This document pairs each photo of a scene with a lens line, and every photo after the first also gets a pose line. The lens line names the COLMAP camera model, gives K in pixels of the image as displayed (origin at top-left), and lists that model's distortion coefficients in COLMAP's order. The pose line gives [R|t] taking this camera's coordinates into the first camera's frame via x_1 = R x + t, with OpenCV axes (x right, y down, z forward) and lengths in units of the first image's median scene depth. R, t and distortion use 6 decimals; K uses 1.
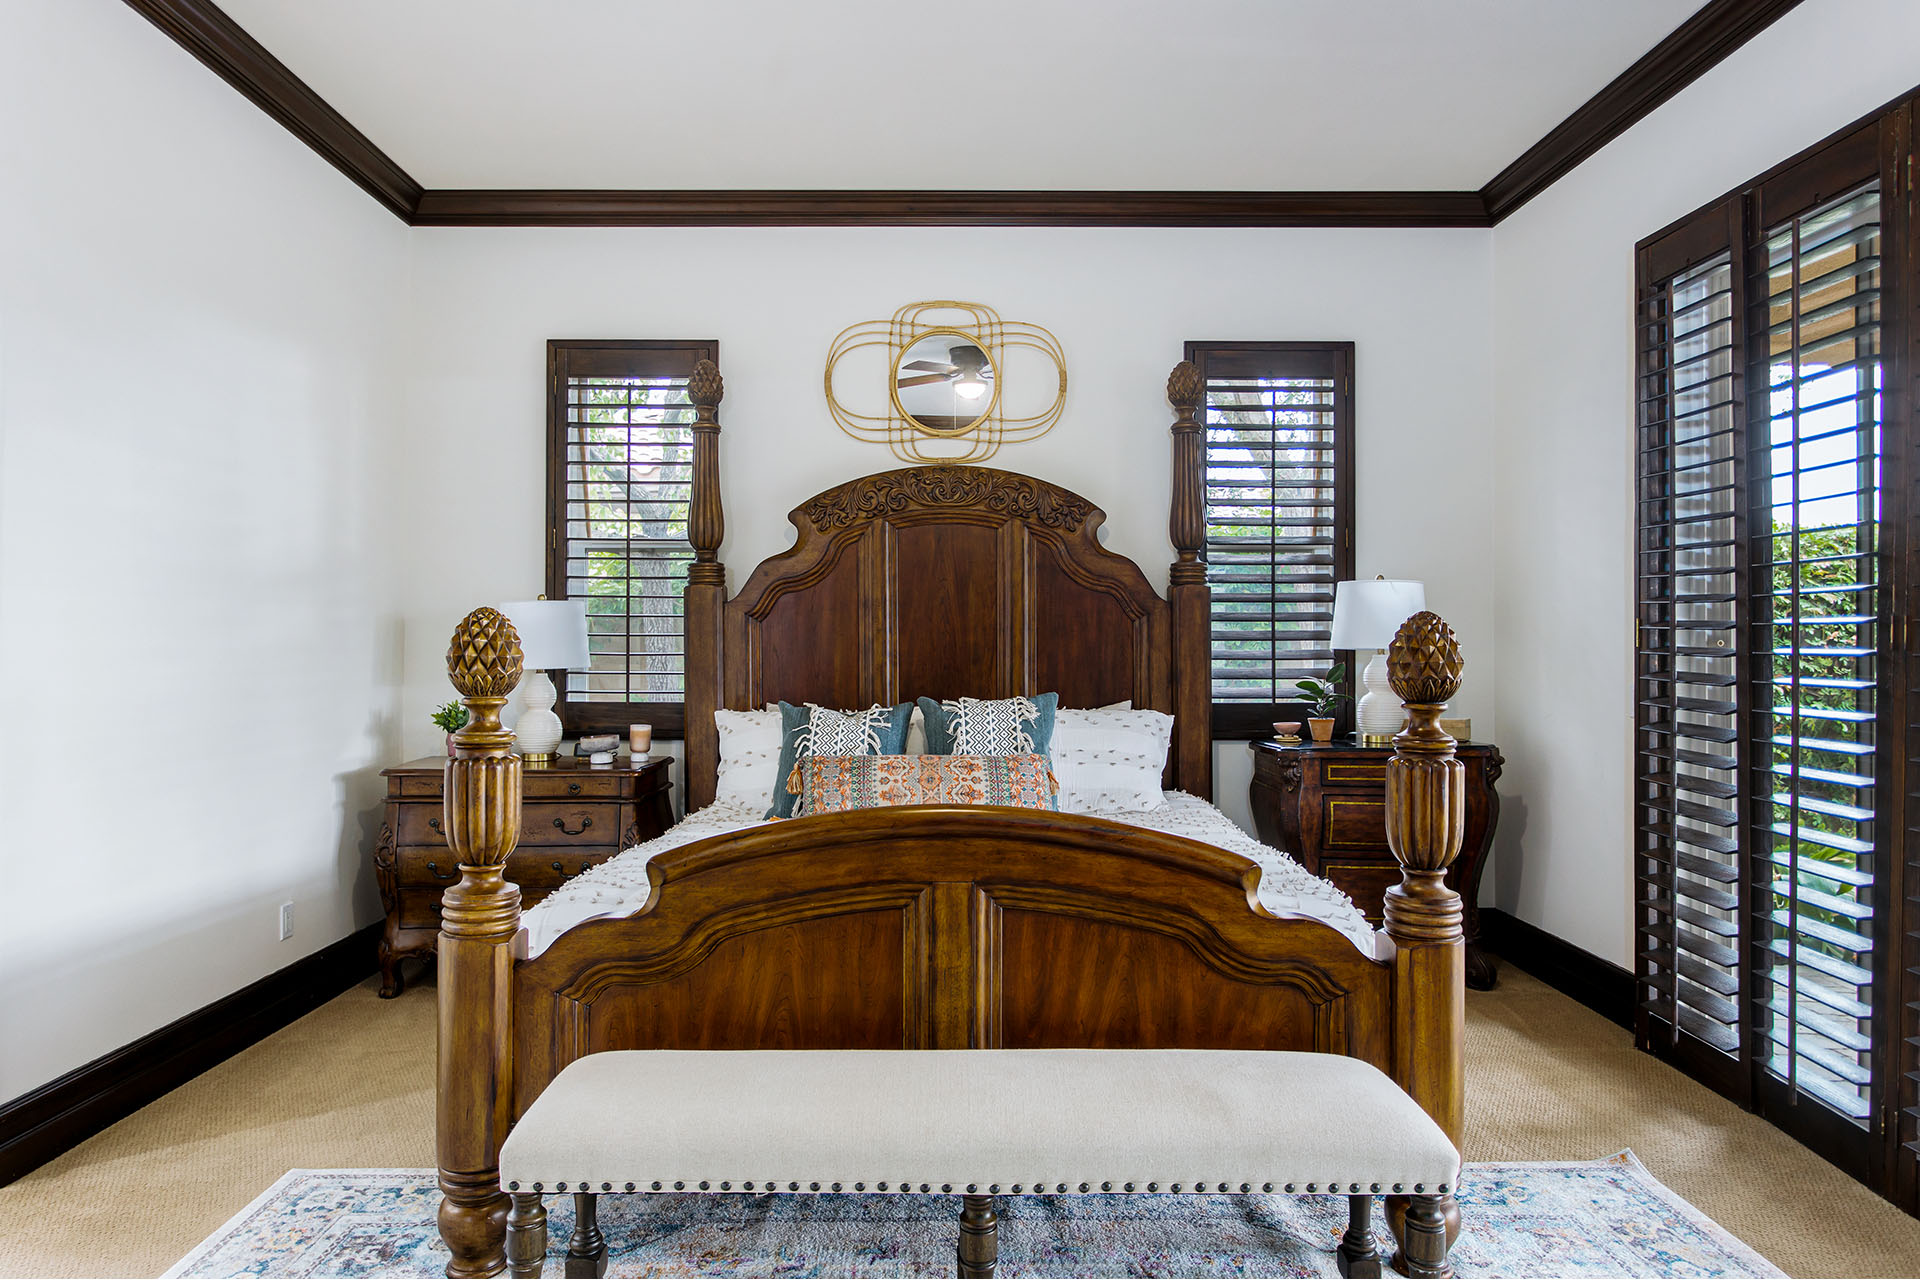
lens RADIAL K [[1218.8, 0, 950.2], [0, 1218.8, 626.3], [0, 0, 1]] dist [-0.008312, 0.001784]
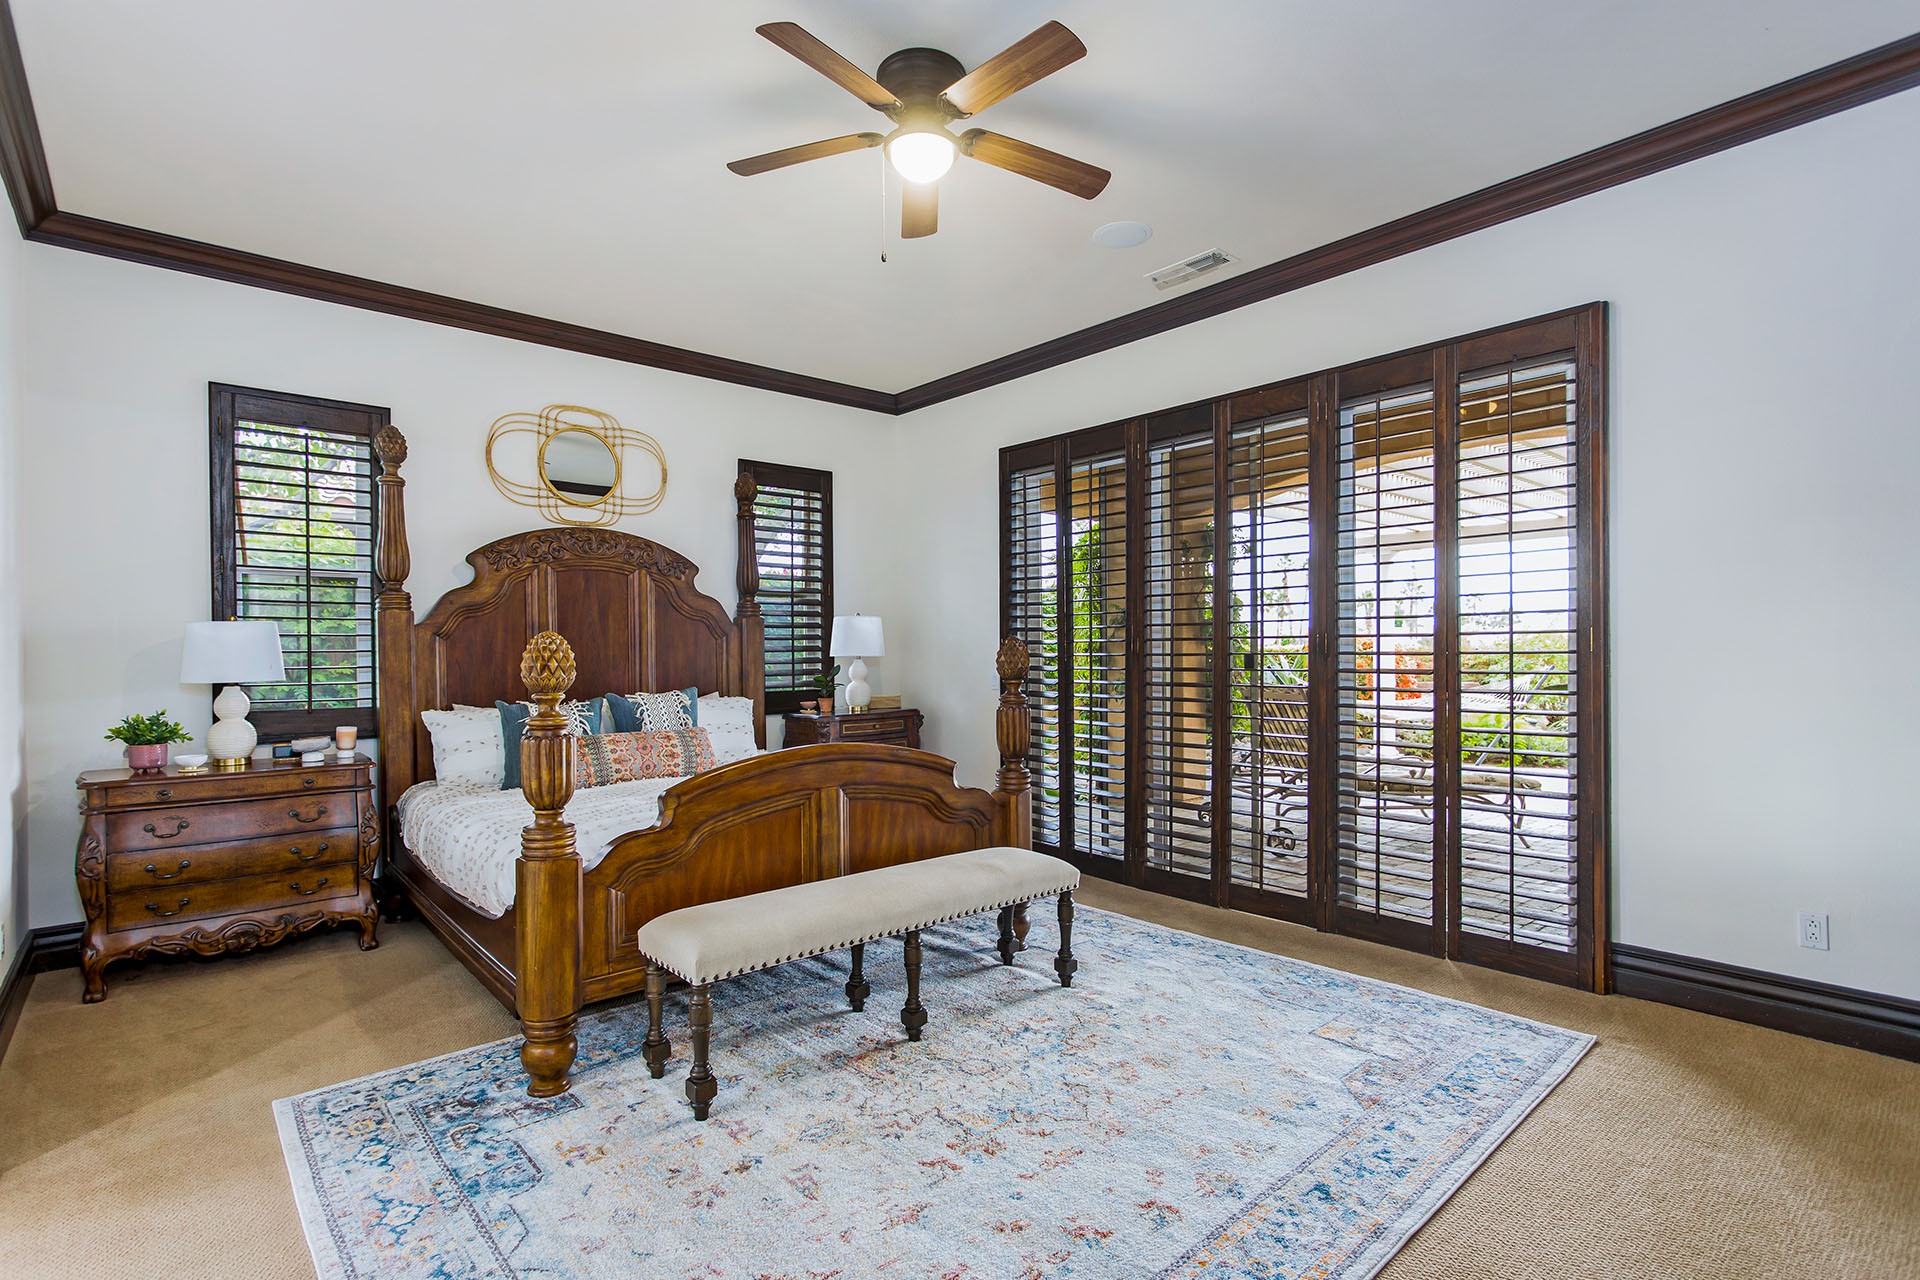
lens RADIAL K [[929.9, 0, 964.4], [0, 929.9, 650.8], [0, 0, 1]] dist [0.003910, 0.000267]
pose [[0.751377, -0.007602, 0.659829, -0.420479], [0.001293, 0.999949, 0.010048, -0.001934], [-0.659872, -0.006697, 0.751348, -0.087787]]
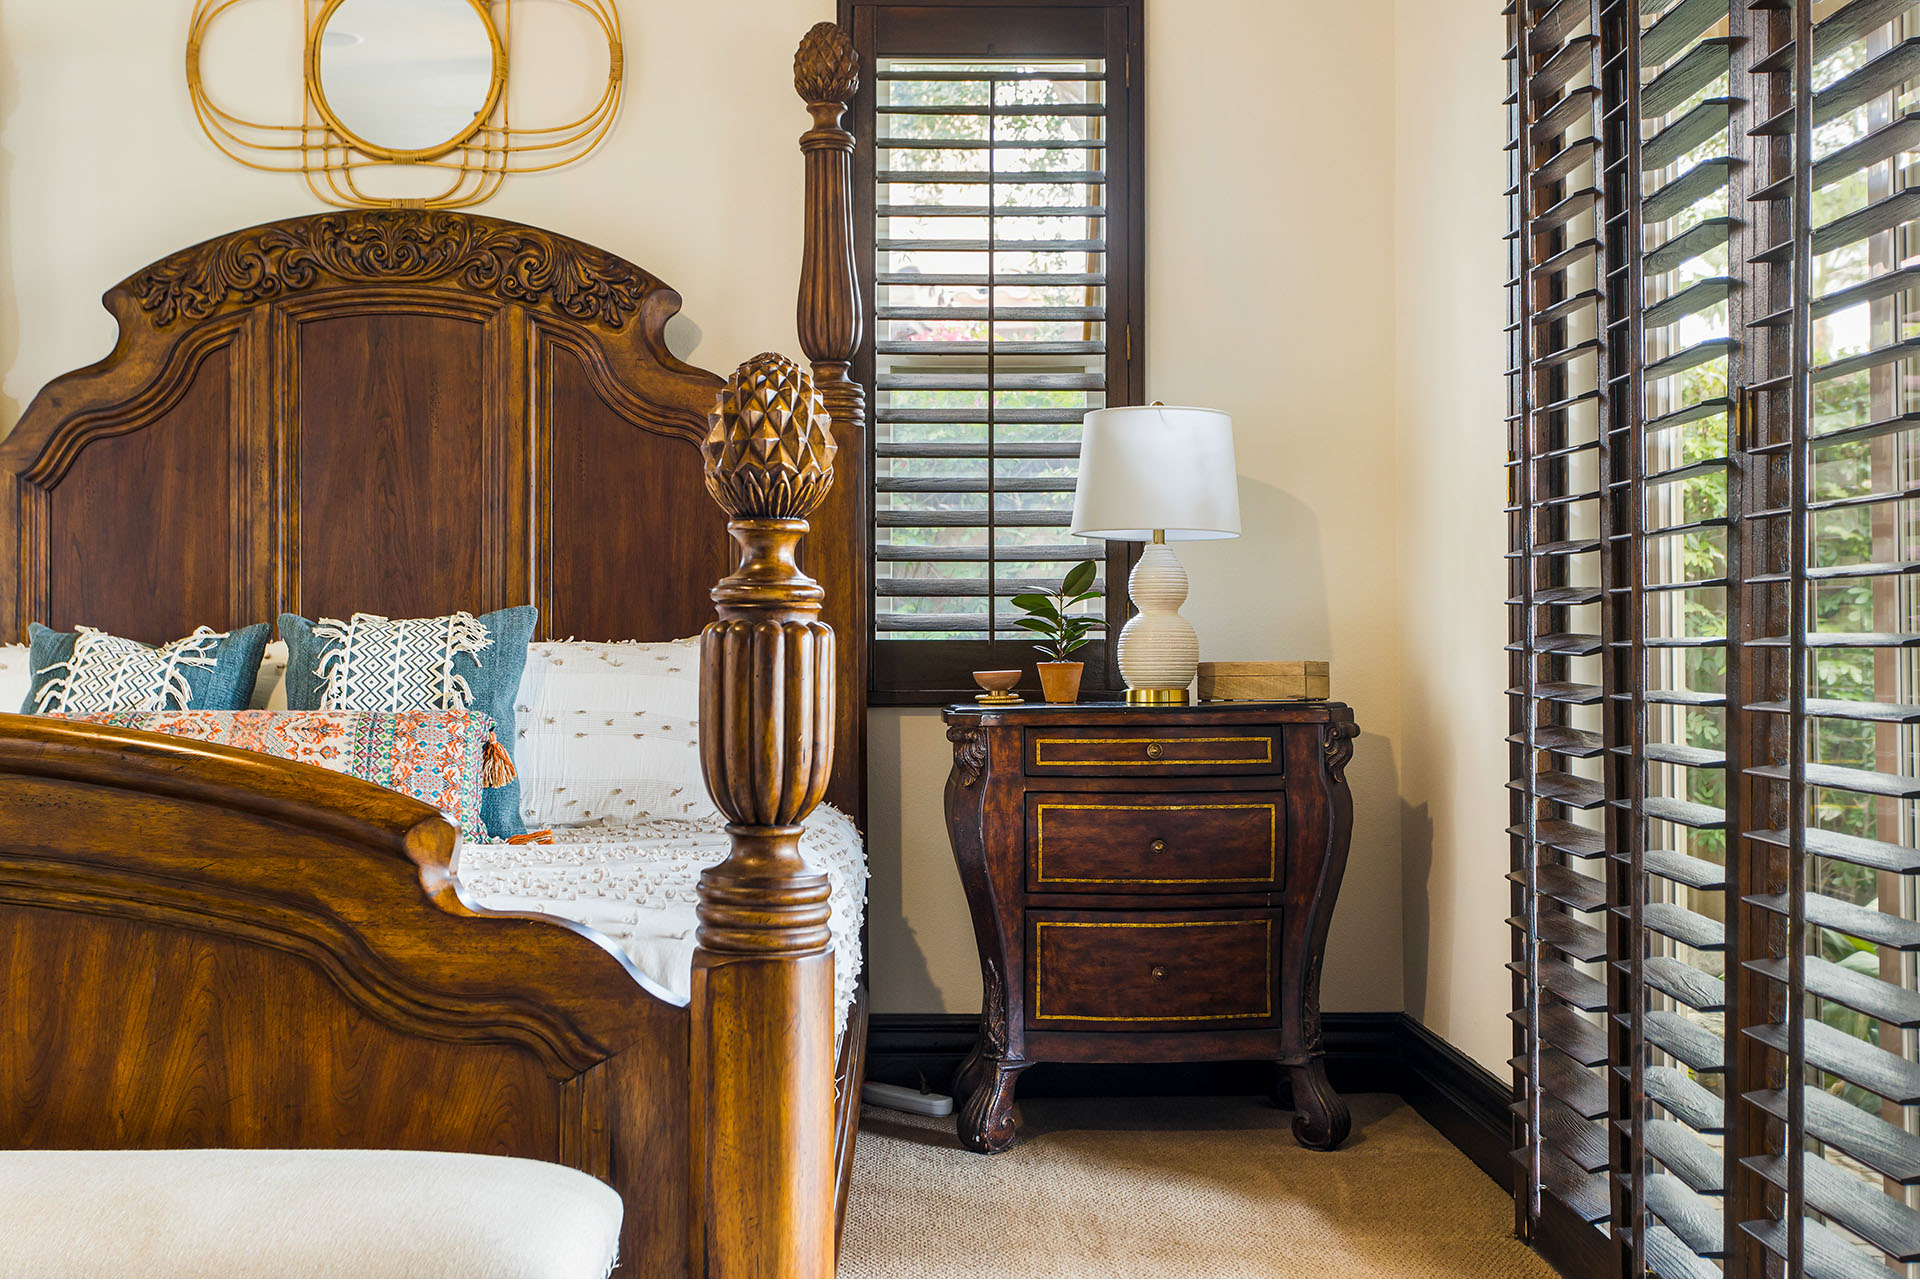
lens RADIAL K [[2137.7, 0, 960.4], [0, 2137.7, 603.4], [0, 0, 1]] dist [-0.007165, 0.000000]
pose [[0.999896, -0.001156, 0.014387, 0.262901], [0.001314, 0.999939, -0.010979, 0.063384], [-0.014373, 0.010997, 0.999836, 0.031539]]
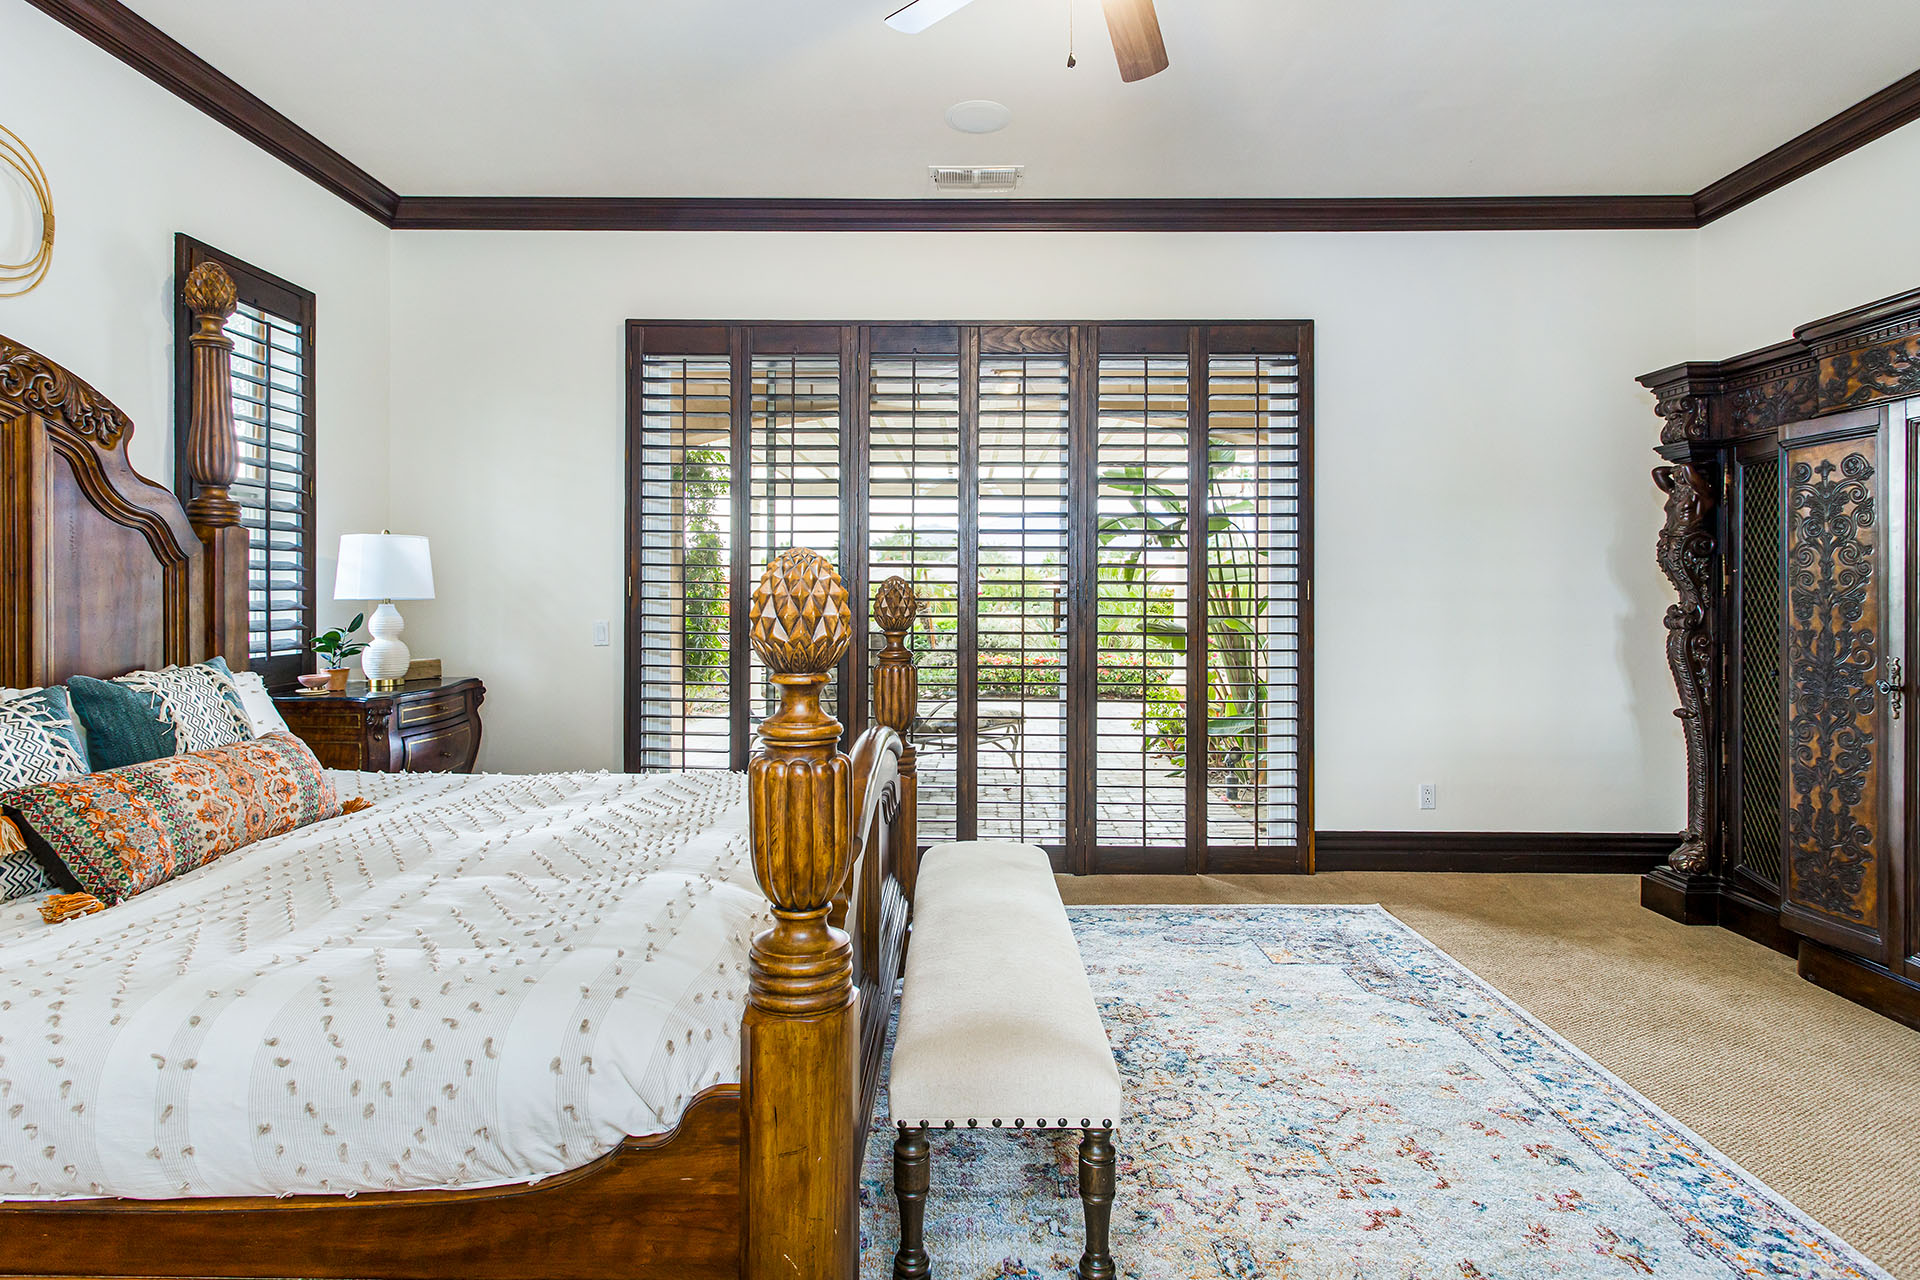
lens RADIAL K [[1004.2, 0, 965.7], [0, 1004.2, 576.6], [0, 0, 1]] dist [0.012022, 0.000132]
pose [[0.002331, 0.016626, 0.999859, -0.559126], [-0.013486, 0.999771, -0.016594, 0.007159], [-0.999906, -0.013445, 0.002555, 0.511949]]
